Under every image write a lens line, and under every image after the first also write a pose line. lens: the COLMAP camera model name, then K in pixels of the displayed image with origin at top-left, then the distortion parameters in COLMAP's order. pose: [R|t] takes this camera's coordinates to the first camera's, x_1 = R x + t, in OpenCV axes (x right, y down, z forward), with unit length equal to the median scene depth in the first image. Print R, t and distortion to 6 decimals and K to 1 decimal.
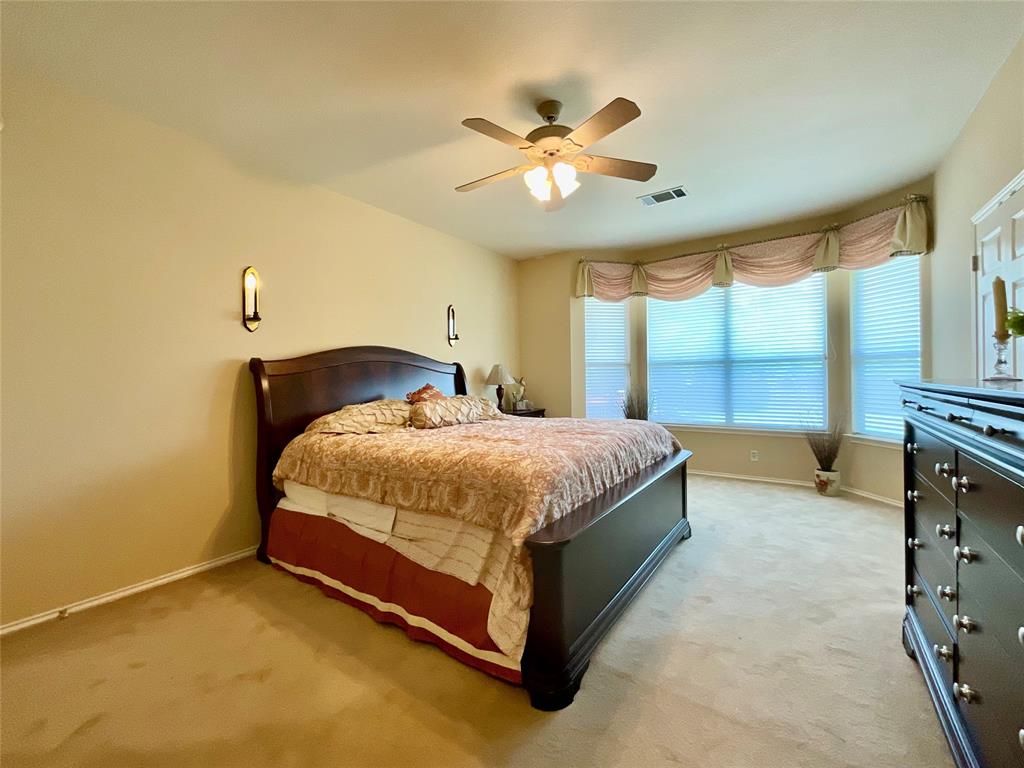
lens RADIAL K [[419.0, 0, 512.0], [0, 419.0, 384.0], [0, 0, 1]] dist [-0.001048, 0.000059]
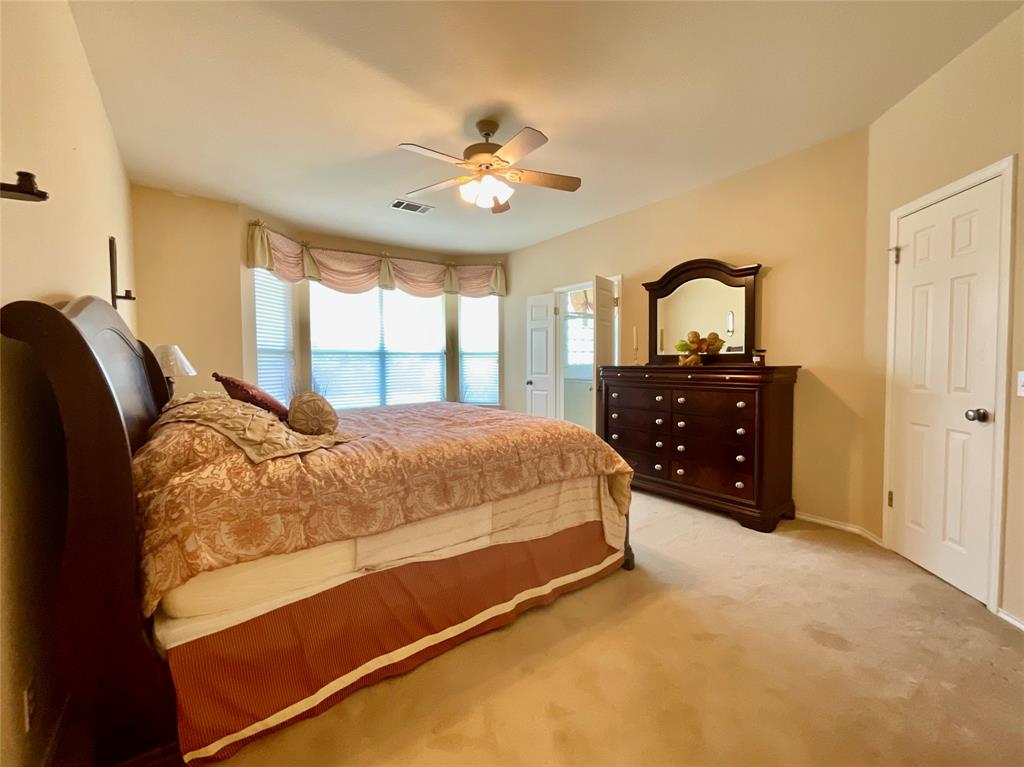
lens RADIAL K [[419.0, 0, 512.0], [0, 419.0, 383.5], [0, 0, 1]] dist [-0.001048, 0.000059]
pose [[0.310313, -0.034609, 0.950004, -0.570876], [0.019899, 0.999355, 0.029907, 0.003967], [-0.950426, 0.009623, 0.310802, 0.339879]]
